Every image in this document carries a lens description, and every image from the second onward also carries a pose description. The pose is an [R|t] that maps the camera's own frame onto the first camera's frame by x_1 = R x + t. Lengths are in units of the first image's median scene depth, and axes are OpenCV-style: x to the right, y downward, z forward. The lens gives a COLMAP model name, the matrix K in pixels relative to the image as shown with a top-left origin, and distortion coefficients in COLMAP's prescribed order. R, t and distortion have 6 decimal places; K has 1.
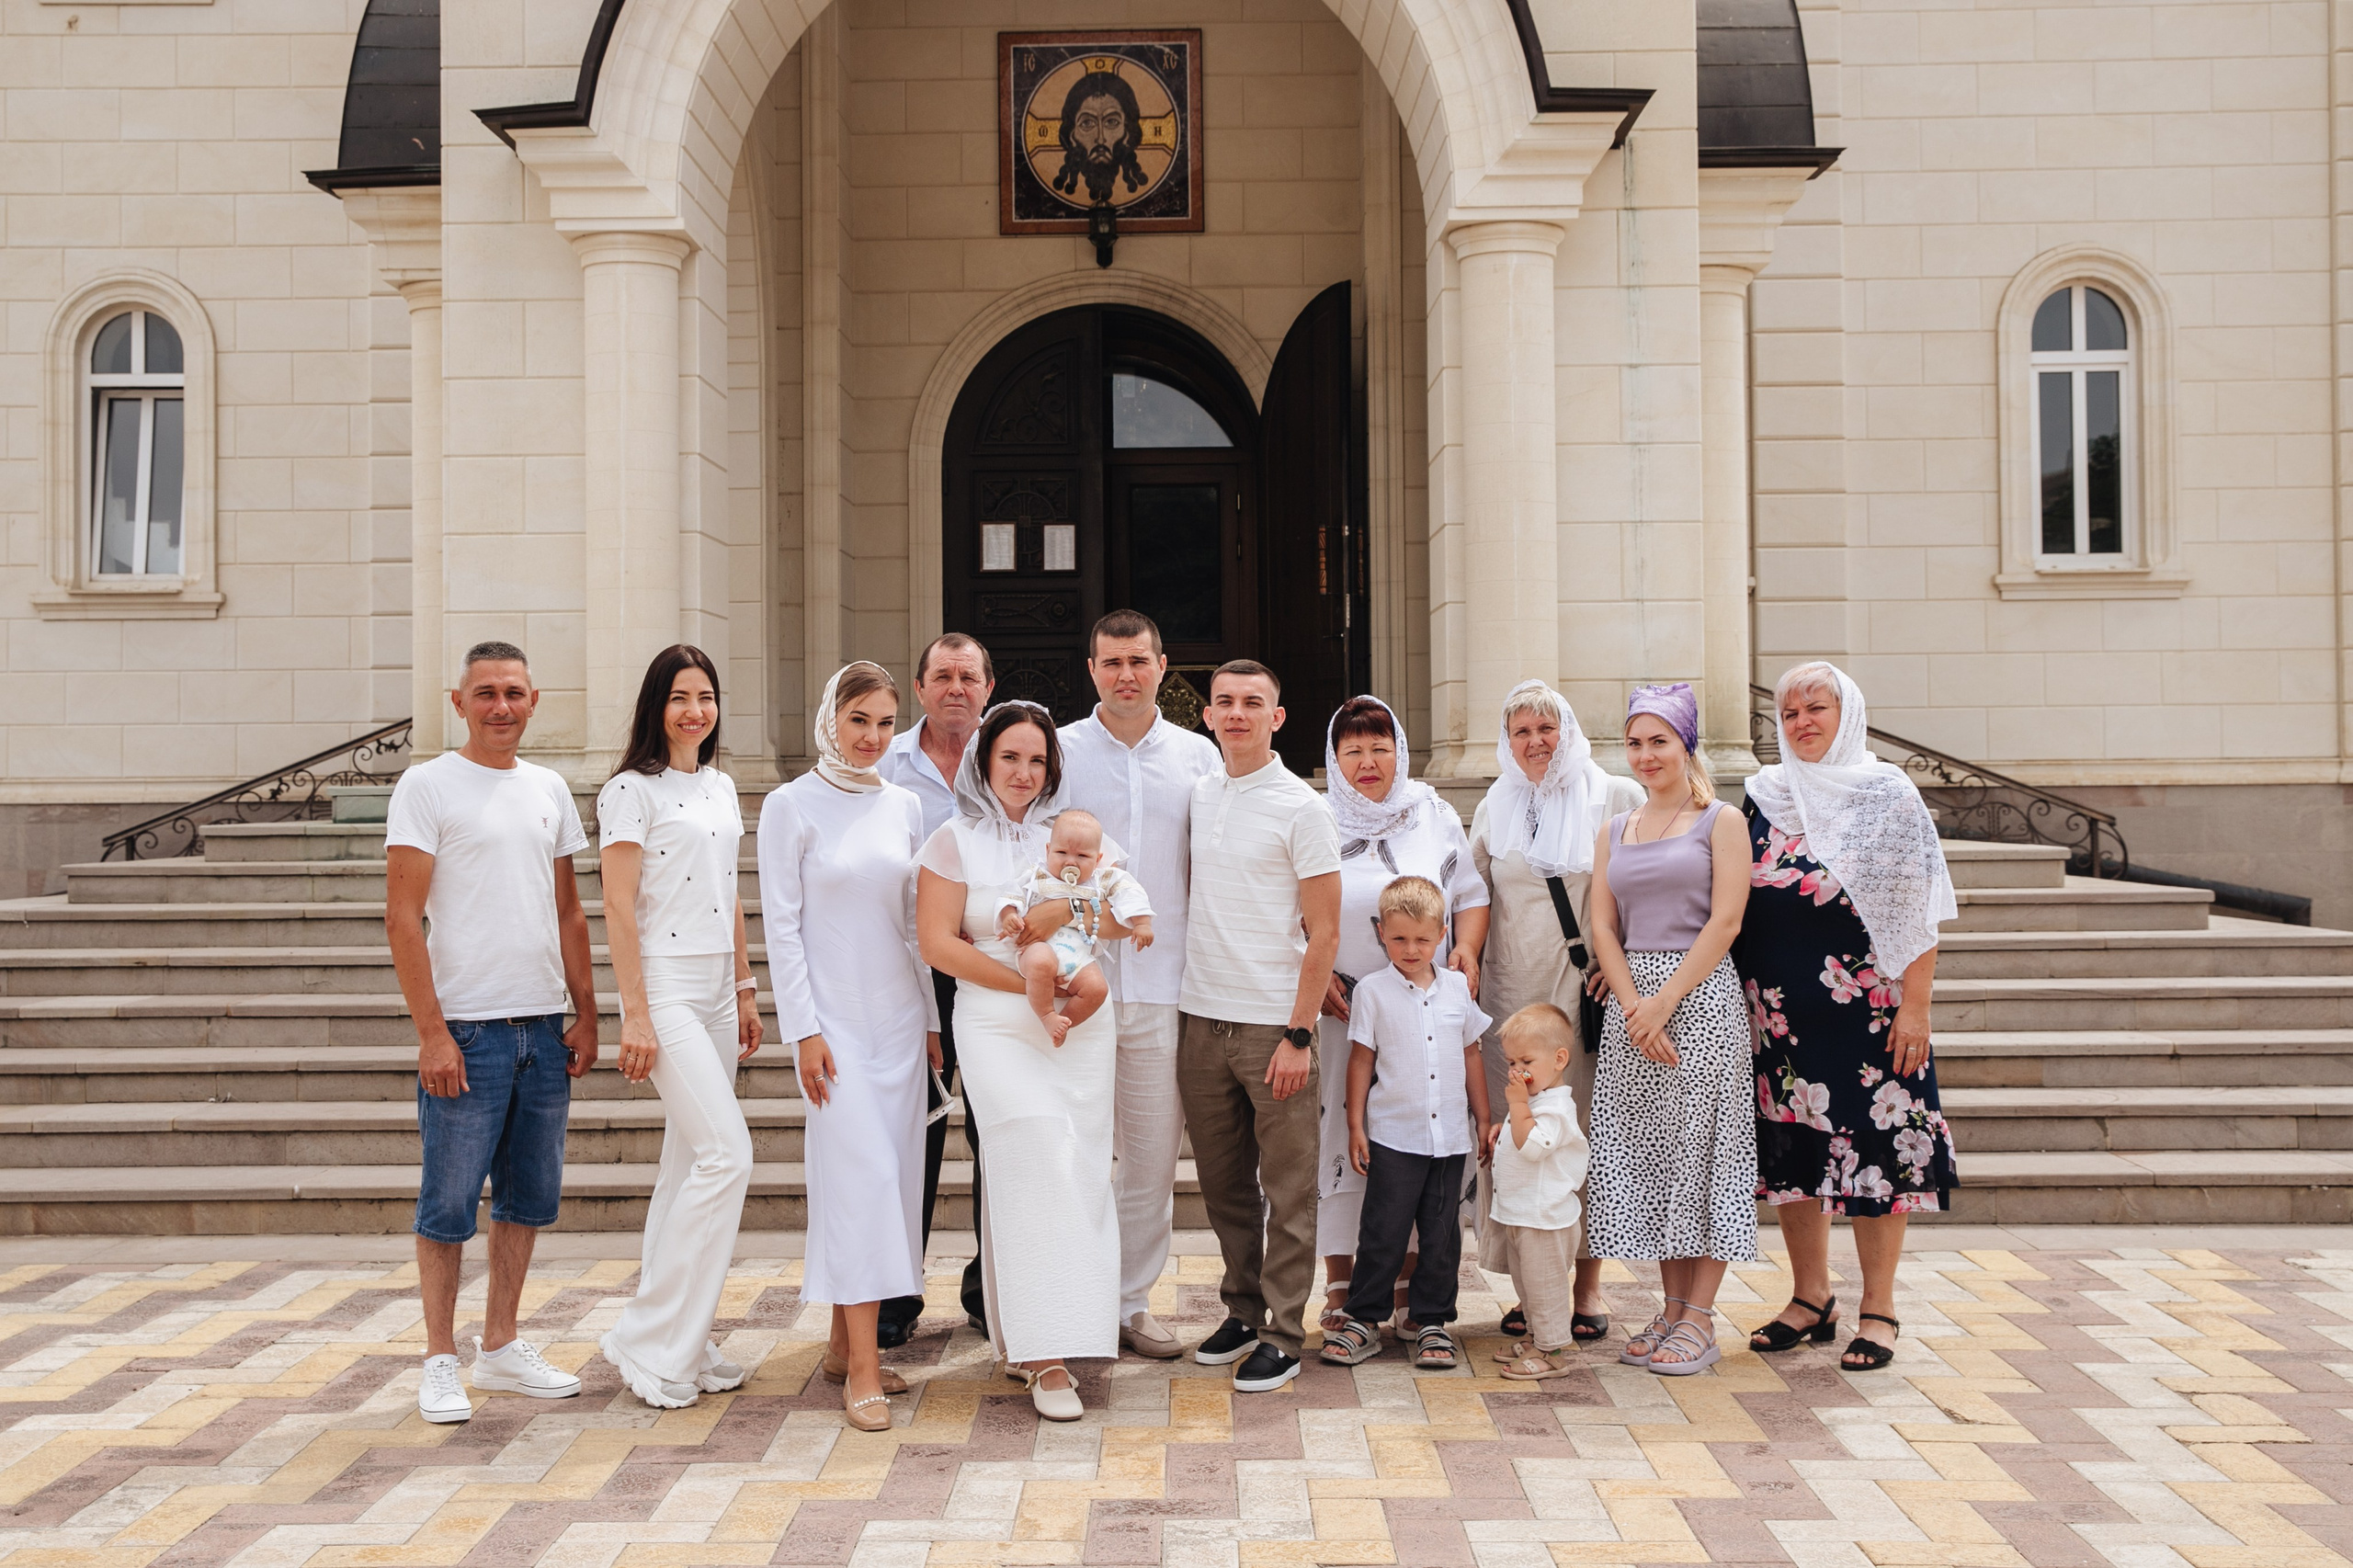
lens RADIAL K [[2330.4, 0, 1139.4], [0, 2330.4, 777.3], [0, 0, 1]] dist [-0.022234, 0.123952]
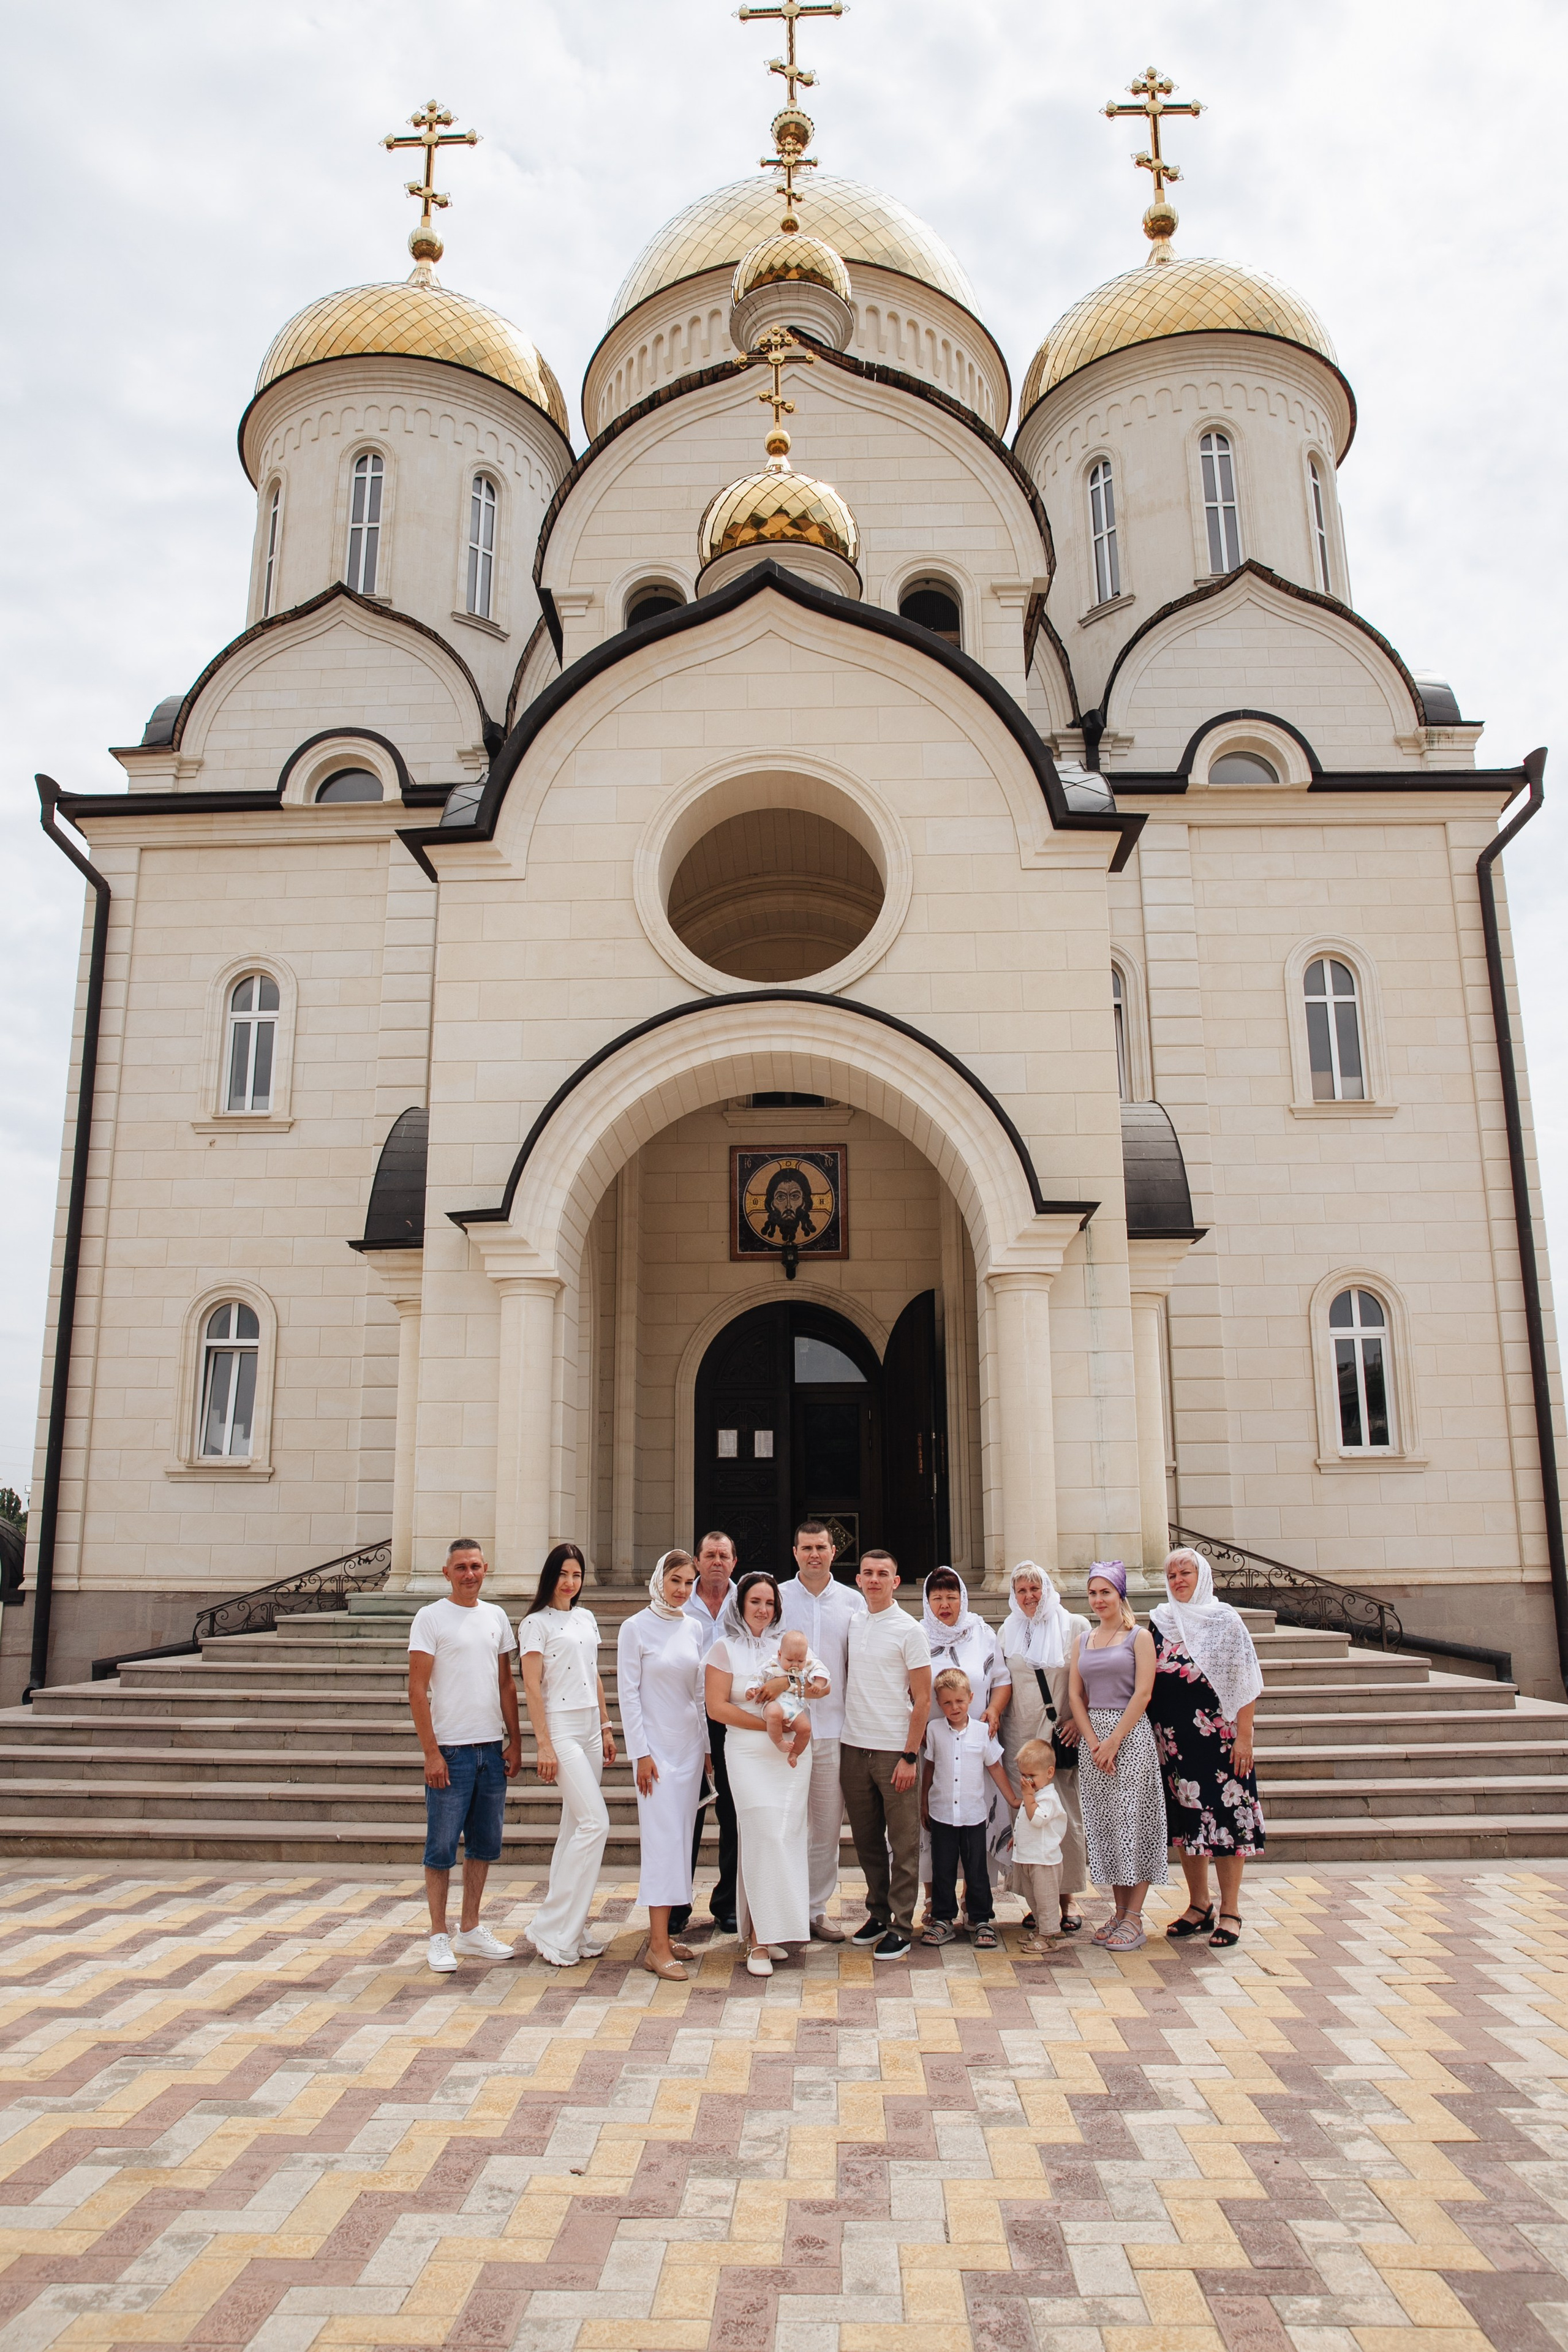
lens RADIAL K [[1649.5, 0, 774.1], [0, 1649.5, 1183.1], [0, 0, 1]] dist [-0.114112, 0.101454]
pose [[0.999938, 0.002061, -0.010951, -0.020361], [-0.004242, 0.979150, -0.203092, -0.060073], [0.010304, 0.203126, 0.979098, -0.293325]]
